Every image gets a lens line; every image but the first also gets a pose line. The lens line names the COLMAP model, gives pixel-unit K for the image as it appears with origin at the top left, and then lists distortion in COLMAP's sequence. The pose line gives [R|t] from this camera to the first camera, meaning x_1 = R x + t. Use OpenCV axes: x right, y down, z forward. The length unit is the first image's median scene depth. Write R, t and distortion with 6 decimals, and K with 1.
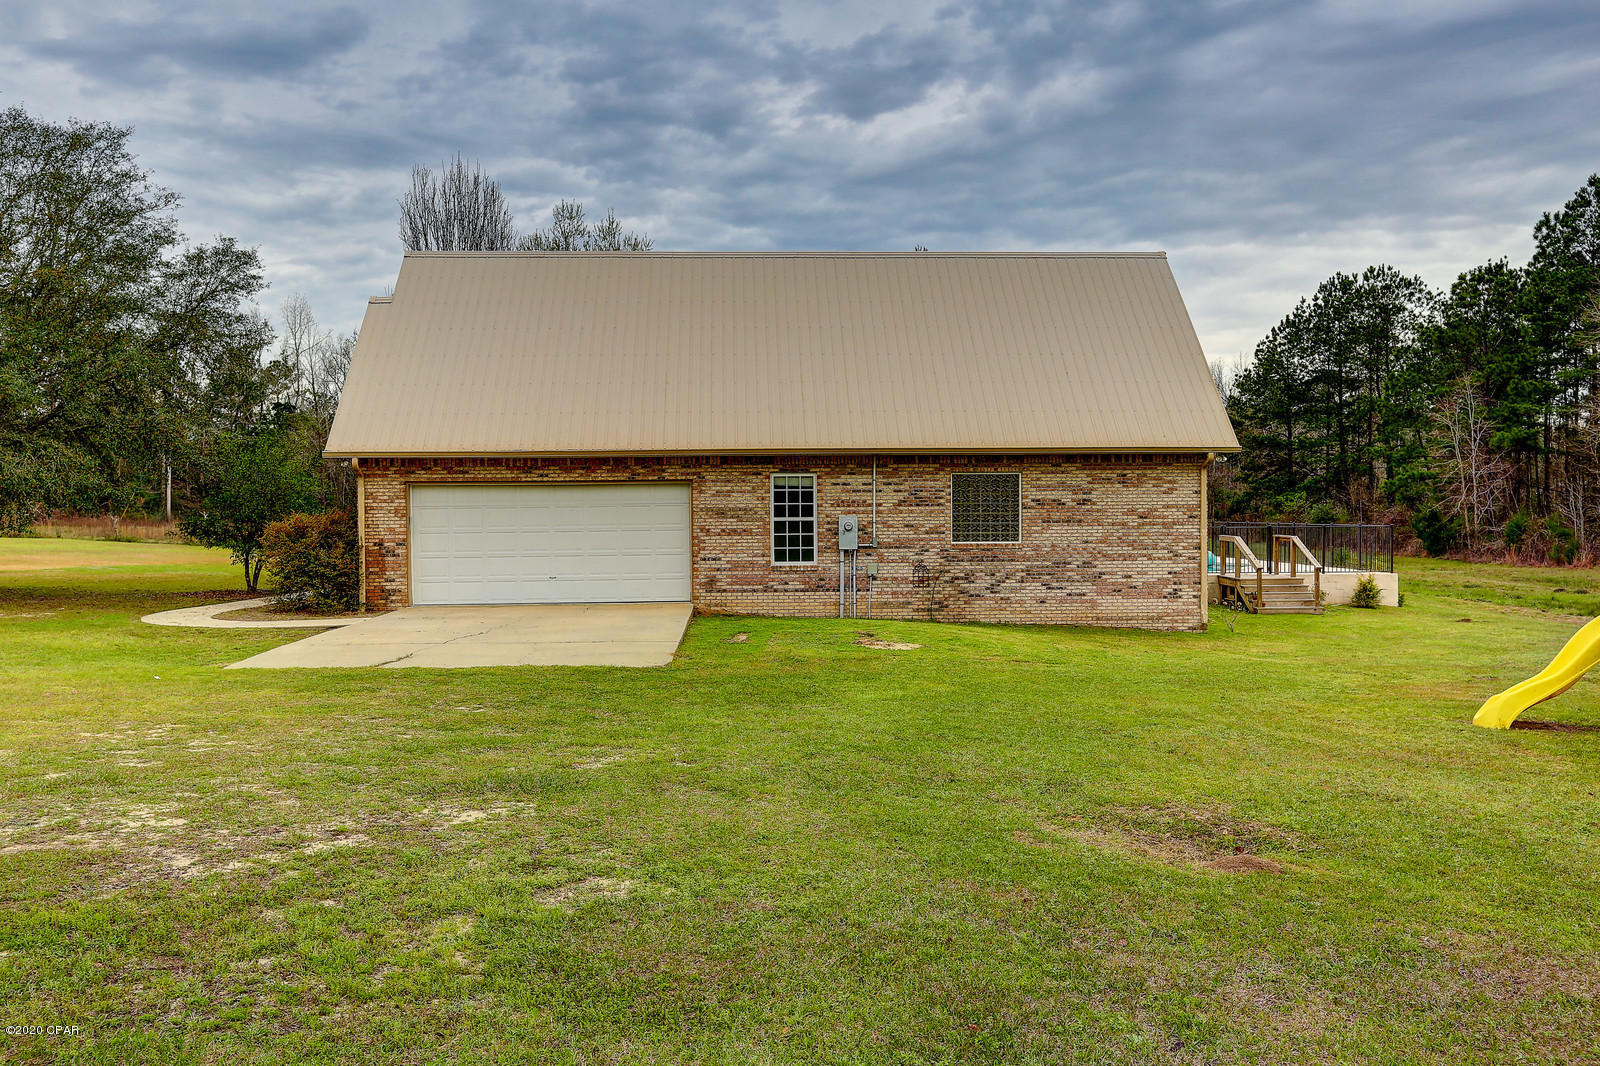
lens RADIAL K [[1369.0, 0, 798.6], [0, 1369.0, 527.4], [0, 0, 1]] dist [0.065294, -0.000753]
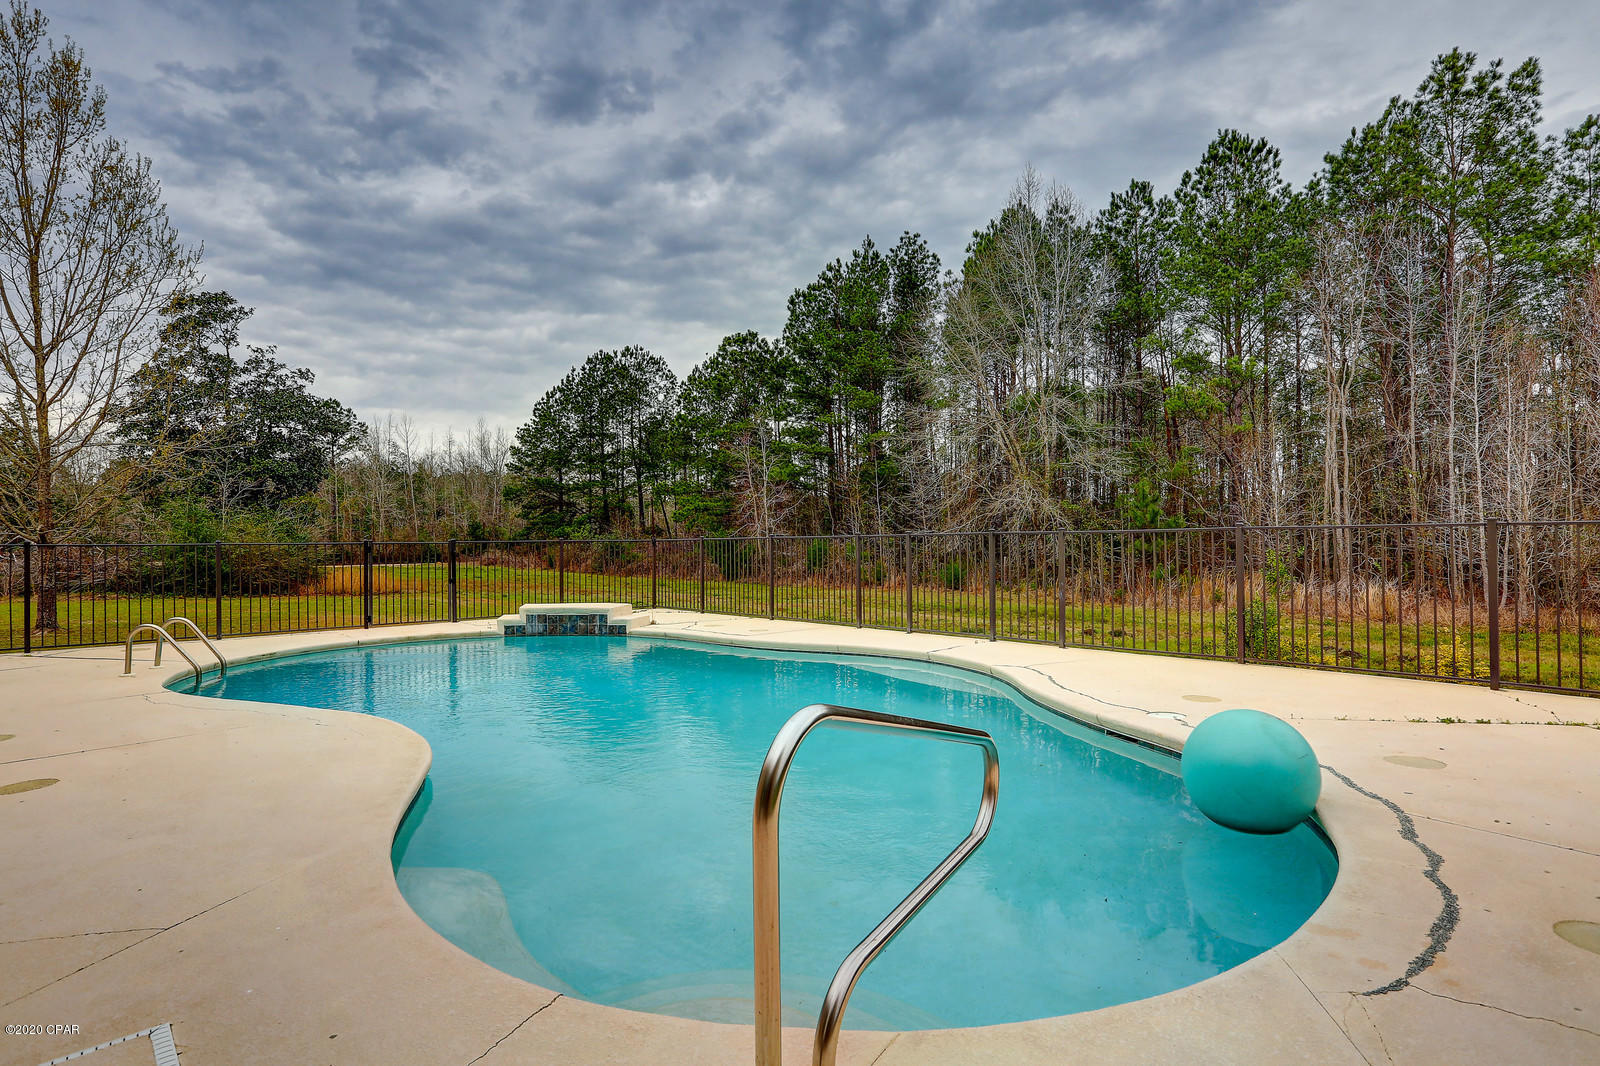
lens RADIAL K [[811.1, 0, 796.7], [0, 811.1, 528.8], [0, 0, 1]] dist [-0.019112, 0.003435]
pose [[0.776034, 0.001613, 0.630689, 0.068009], [0.019763, 0.999443, -0.026874, -0.000222], [-0.630381, 0.033320, 0.775570, 0.331261]]
